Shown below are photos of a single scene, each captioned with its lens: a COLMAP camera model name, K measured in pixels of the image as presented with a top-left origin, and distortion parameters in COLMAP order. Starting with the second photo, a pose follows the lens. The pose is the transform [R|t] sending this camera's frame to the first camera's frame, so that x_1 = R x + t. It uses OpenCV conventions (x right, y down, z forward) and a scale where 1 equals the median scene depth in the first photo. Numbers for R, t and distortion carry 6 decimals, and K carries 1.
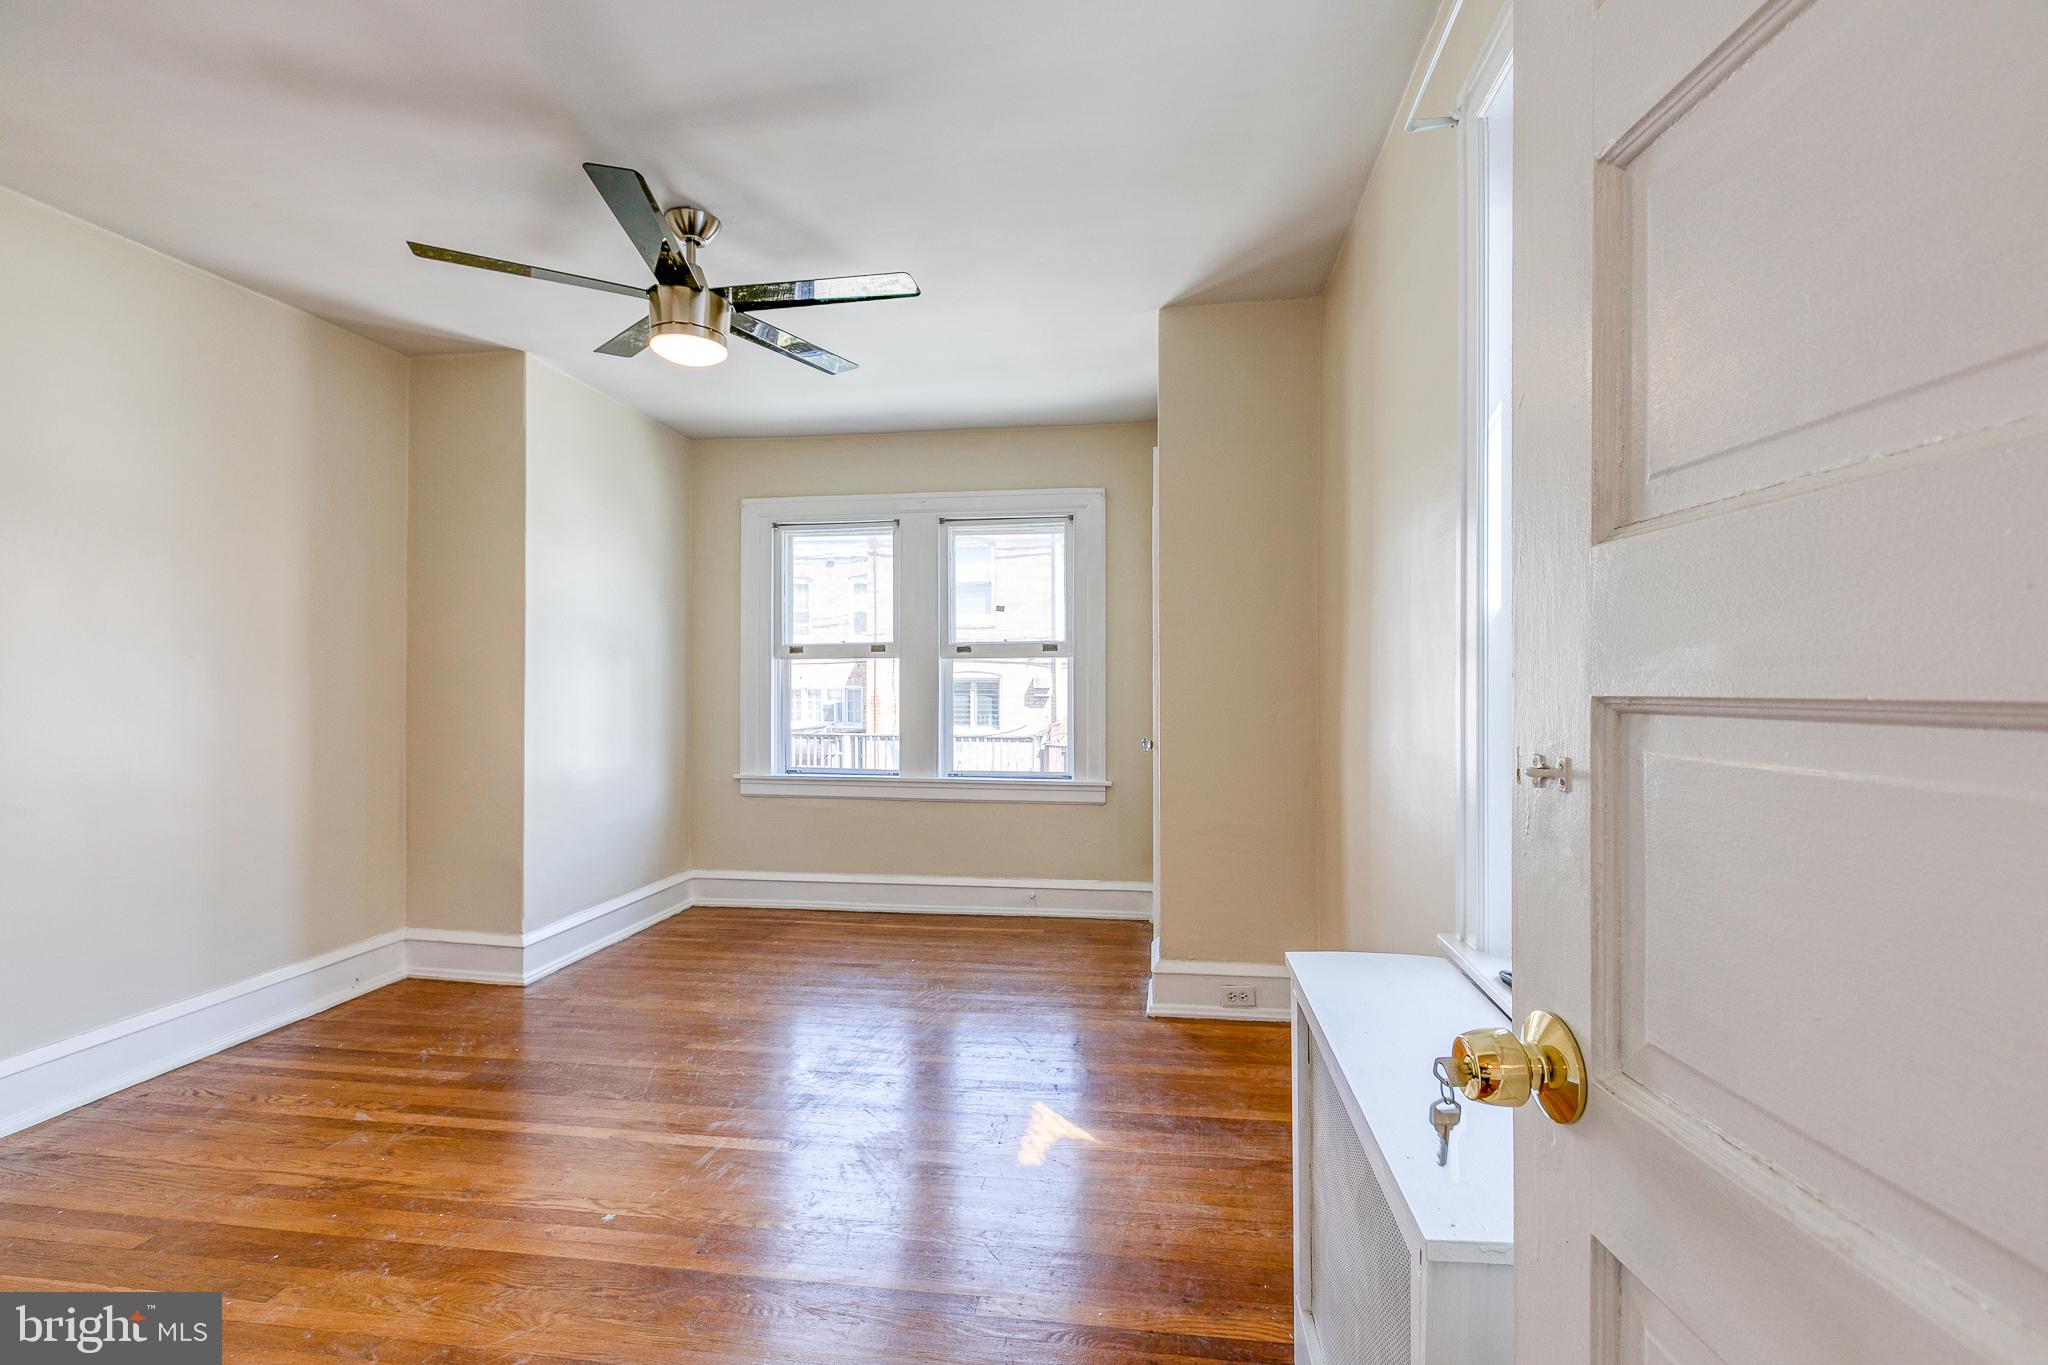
lens RADIAL K [[931.8, 0, 1023.9], [0, 931.8, 687.1], [0, 0, 1]] dist [0.007996, -0.000870]
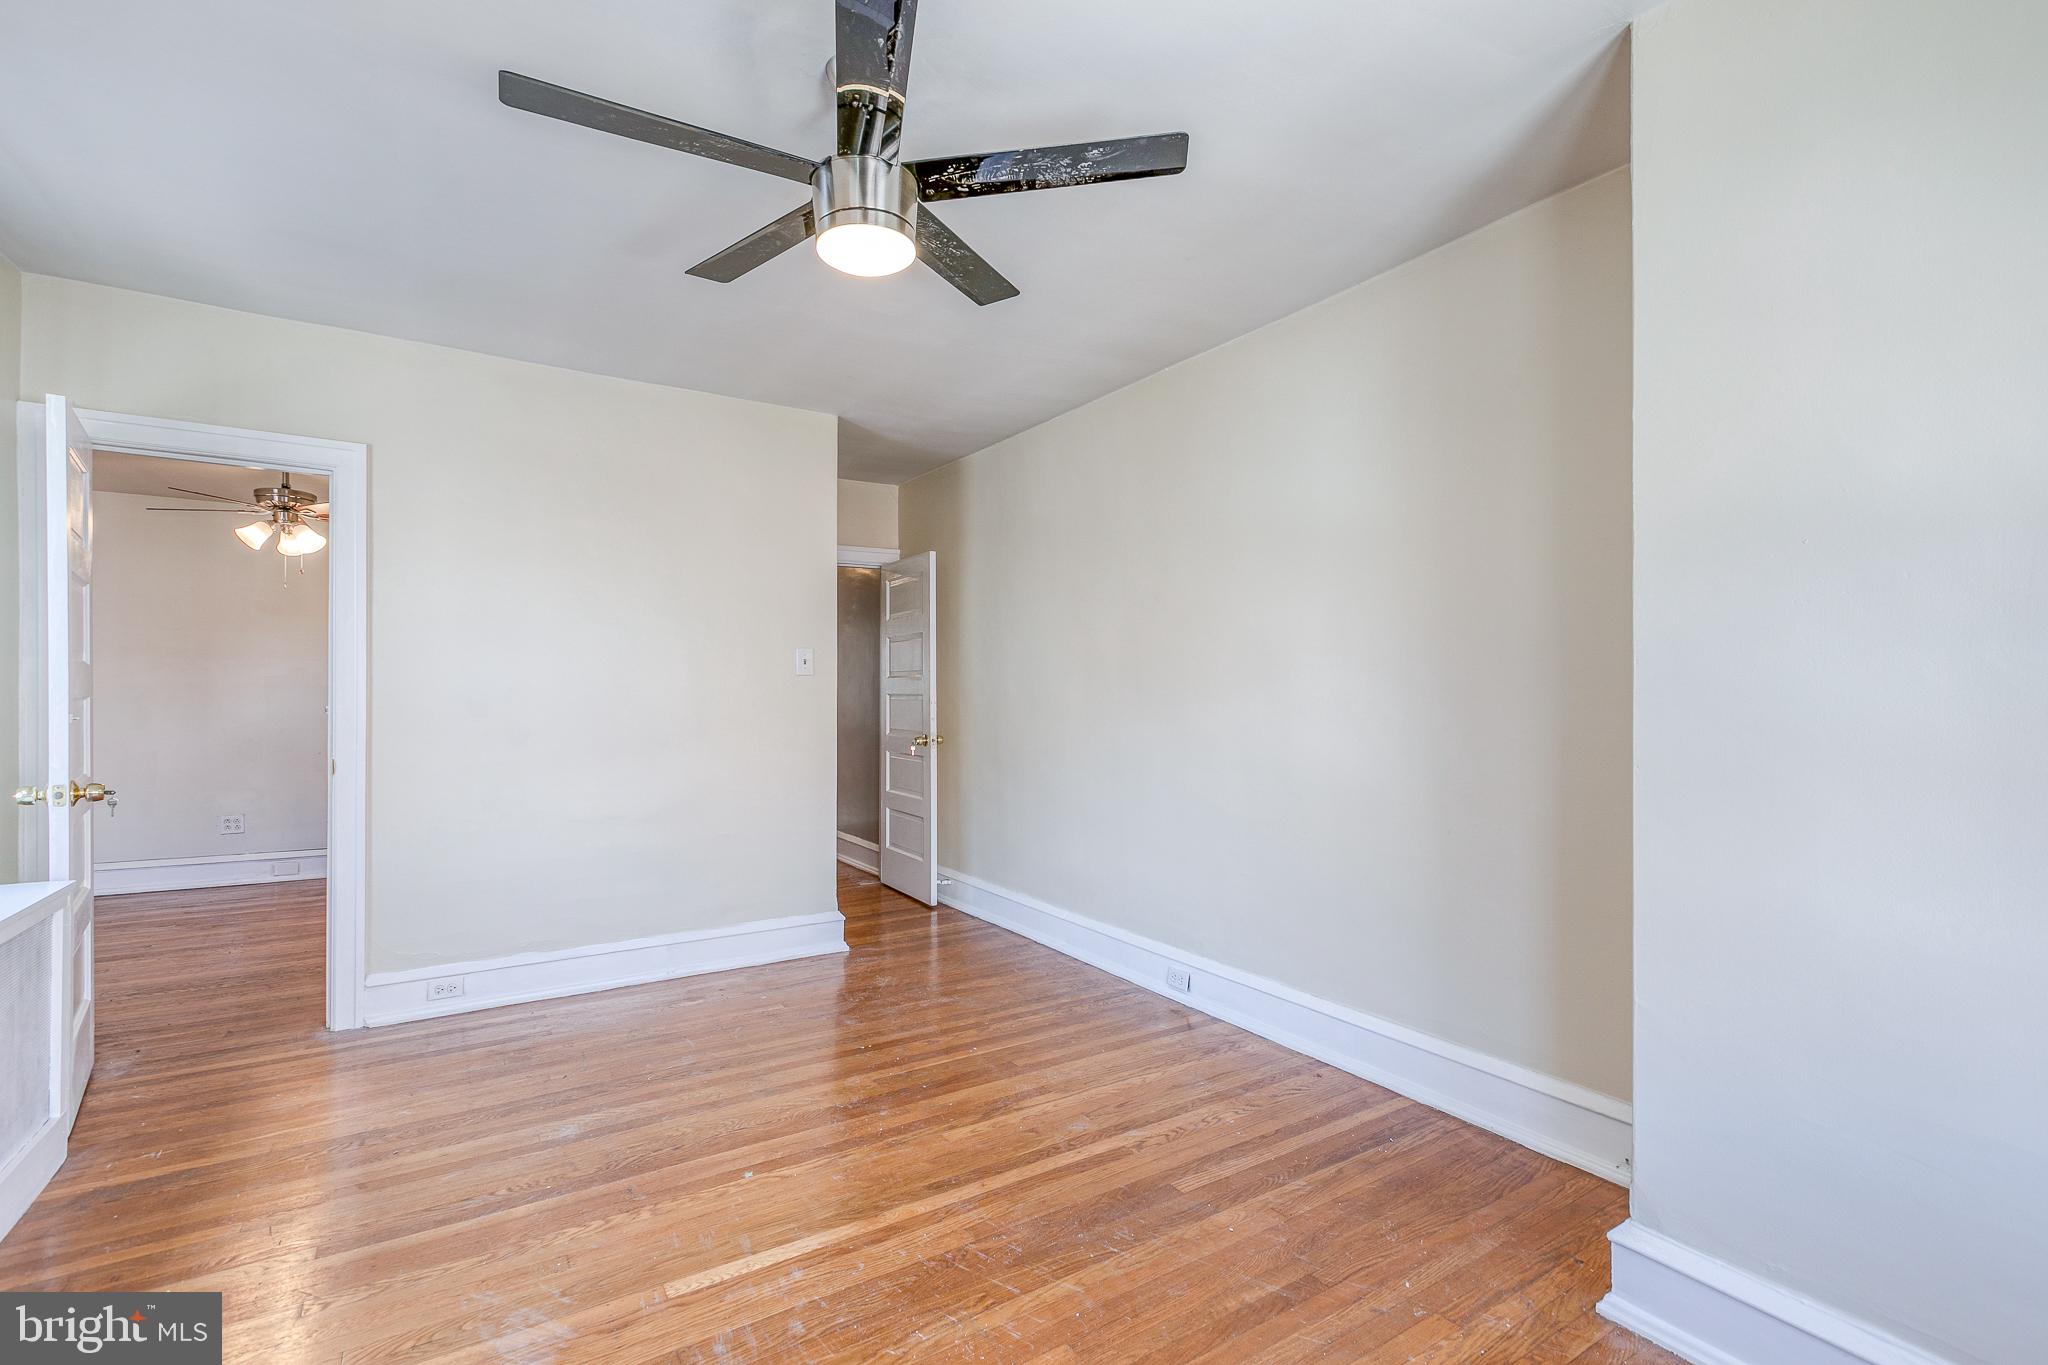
lens RADIAL K [[931.8, 0, 1018.0], [0, 931.8, 686.7], [0, 0, 1]] dist [0.007996, -0.000870]
pose [[-0.765121, -0.006669, -0.643853, 0.024745], [-0.000261, 0.999949, -0.010048, -0.002144], [0.643887, -0.007520, -0.765084, 1.680794]]
